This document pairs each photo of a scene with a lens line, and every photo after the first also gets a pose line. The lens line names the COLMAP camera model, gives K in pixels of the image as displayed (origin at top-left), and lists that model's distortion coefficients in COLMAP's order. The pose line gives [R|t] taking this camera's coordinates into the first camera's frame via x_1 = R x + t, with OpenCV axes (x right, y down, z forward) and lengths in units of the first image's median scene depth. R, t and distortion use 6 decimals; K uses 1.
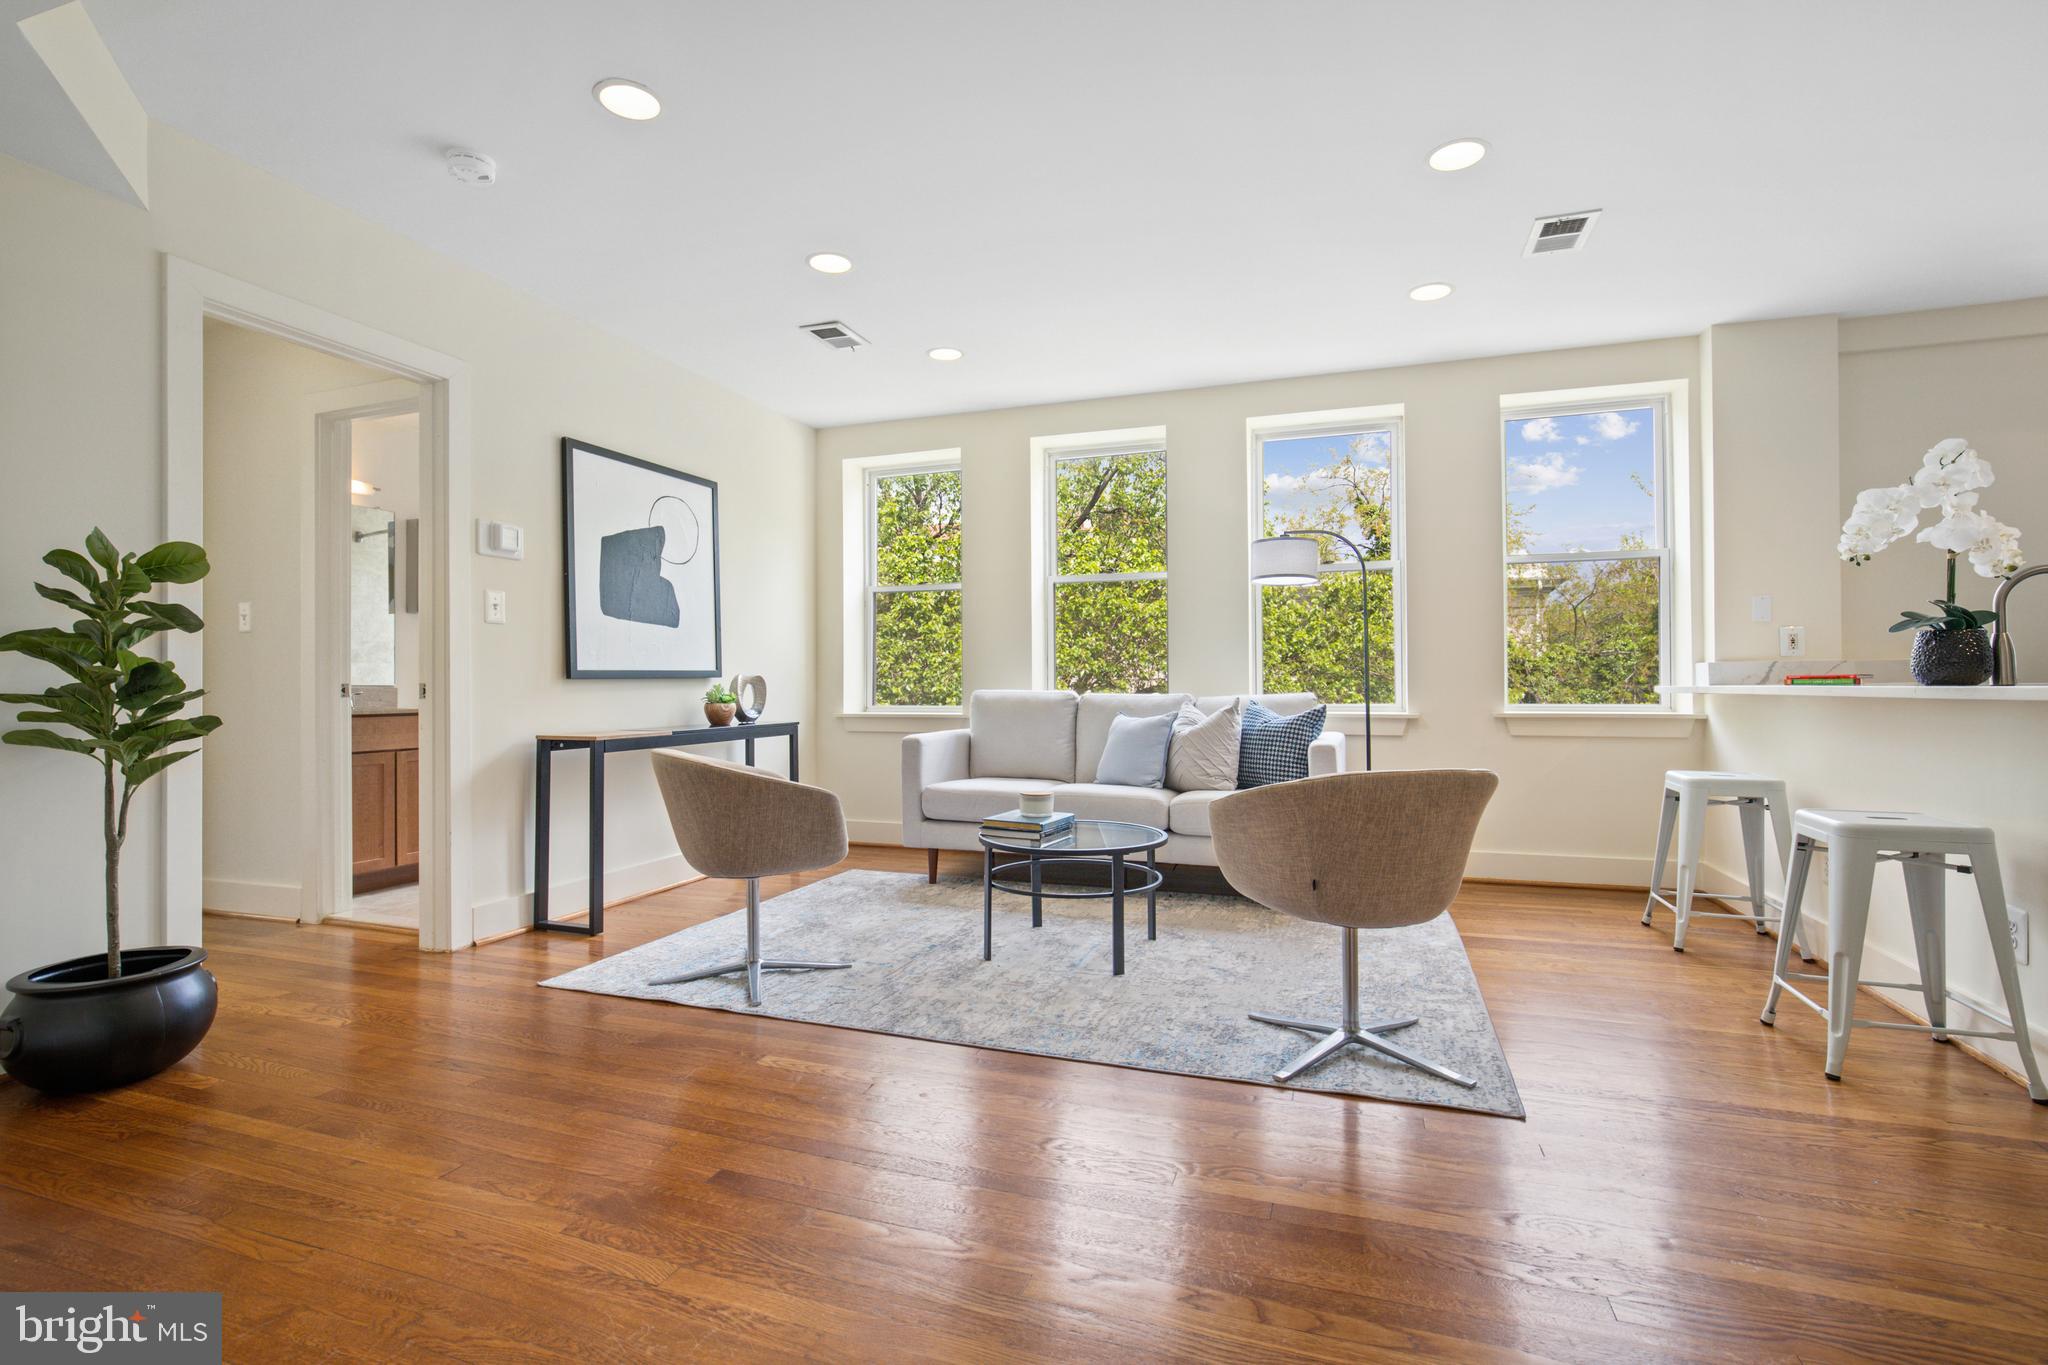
lens RADIAL K [[926.4, 0, 1023.1], [0, 926.4, 680.5], [0, 0, 1]] dist [-0.018119, 0.005892]
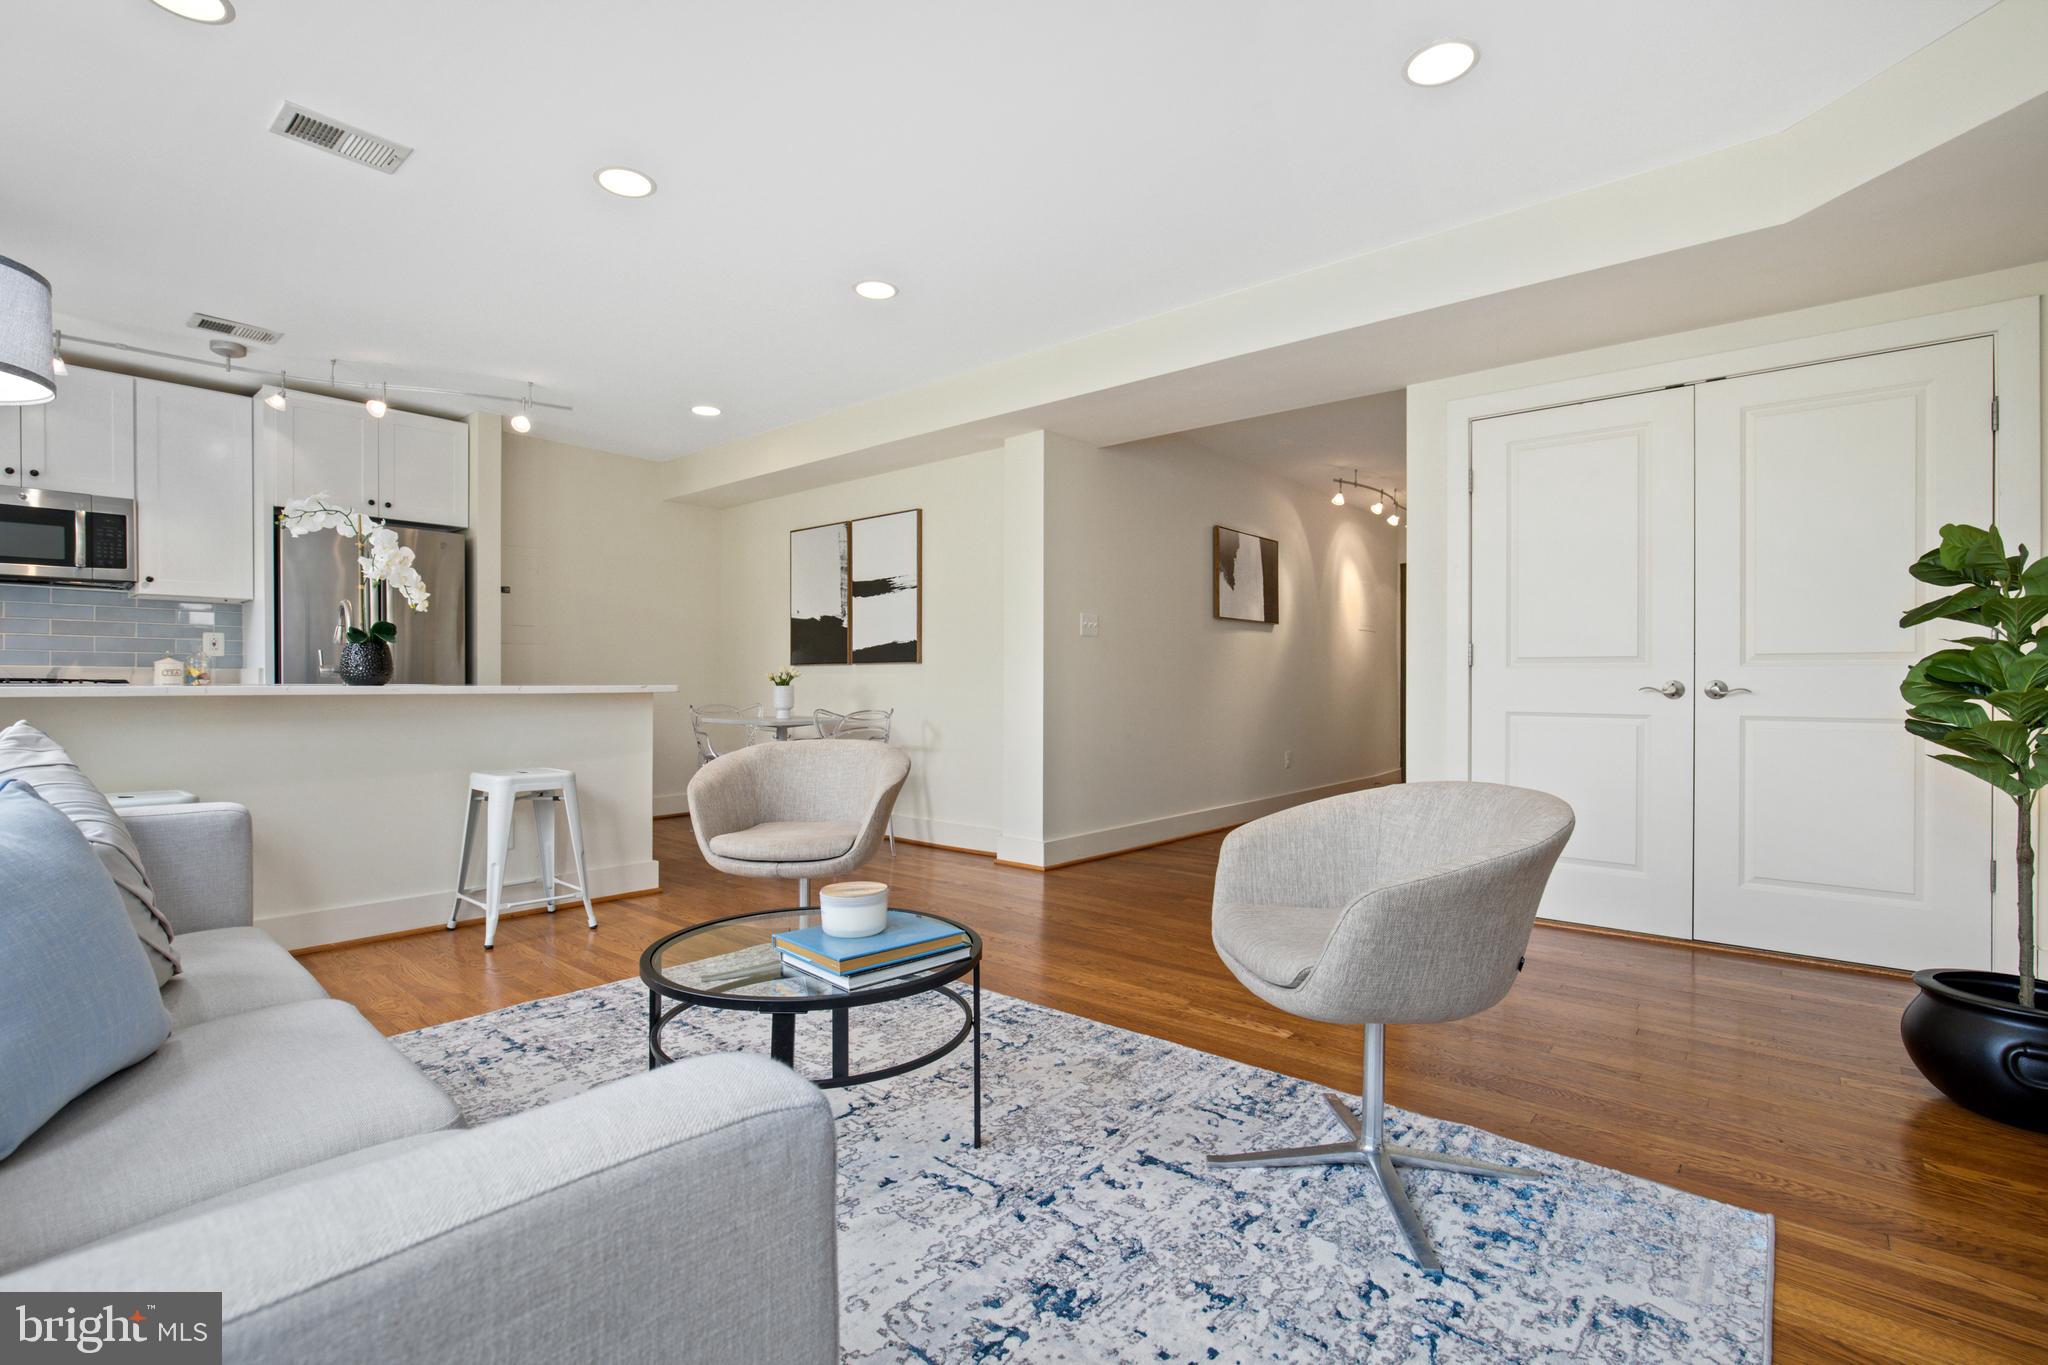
lens RADIAL K [[926.4, 0, 1024.7], [0, 926.4, 694.9], [0, 0, 1]] dist [-0.018119, 0.005892]
pose [[-0.936631, -0.001792, 0.350314, -0.238545], [-0.000885, 0.999996, 0.002747, 0.010610], [-0.350318, 0.002263, -0.936628, 1.370275]]
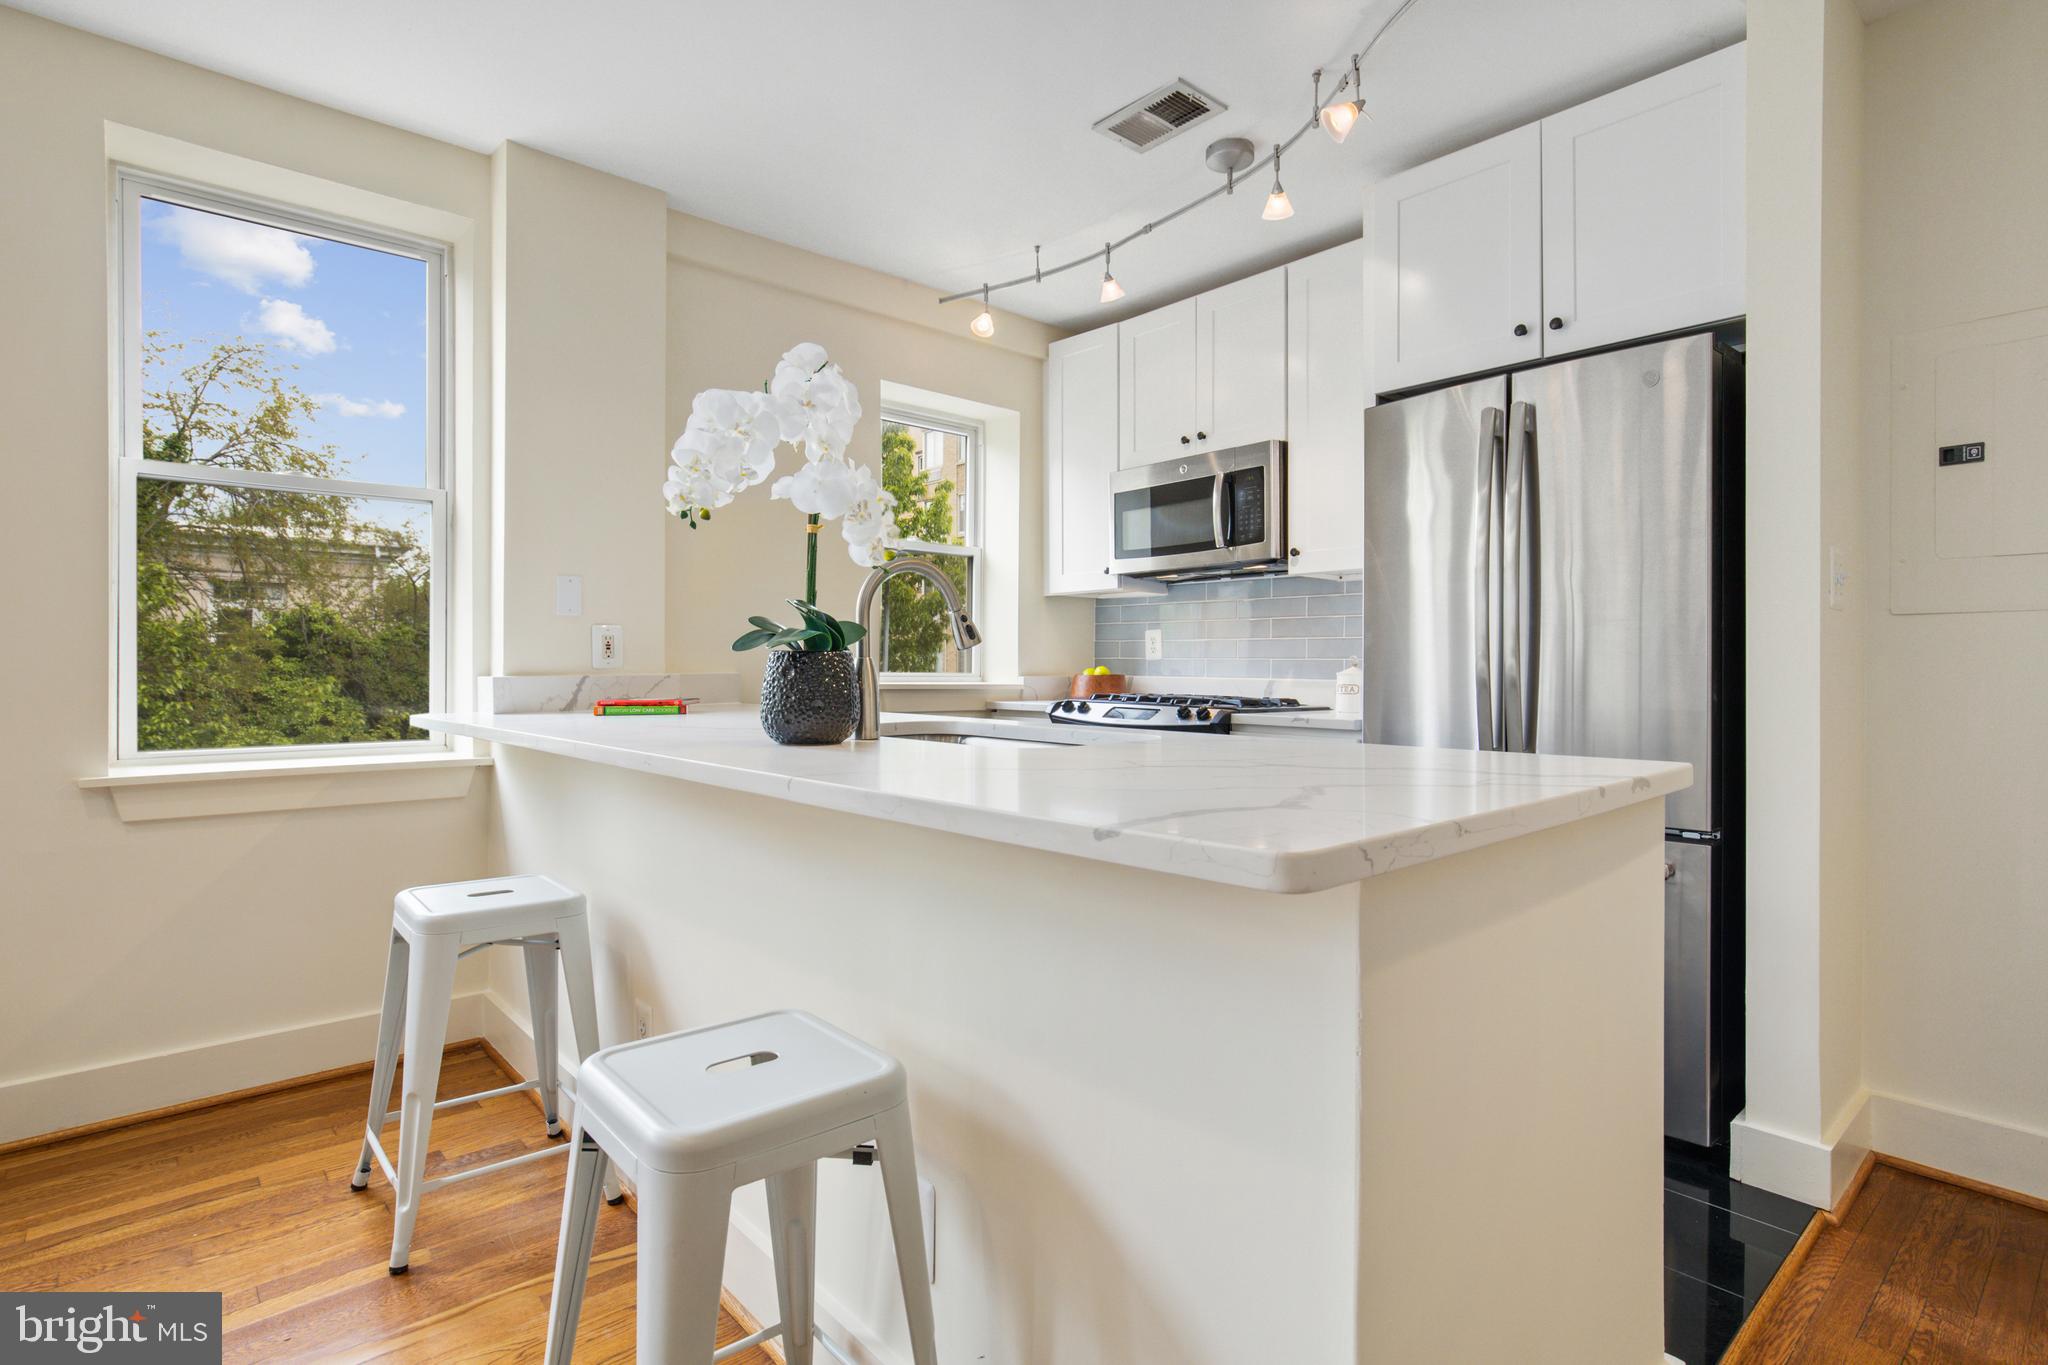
lens RADIAL K [[1013.3, 0, 1008.5], [0, 1013.3, 661.3], [0, 0, 1]] dist [-0.005096, 0.004485]
pose [[0.491457, 0.009863, 0.870846, 0.361223], [-0.009792, 0.999935, -0.005799, -0.033433], [-0.870847, -0.005677, 0.491522, 0.406411]]
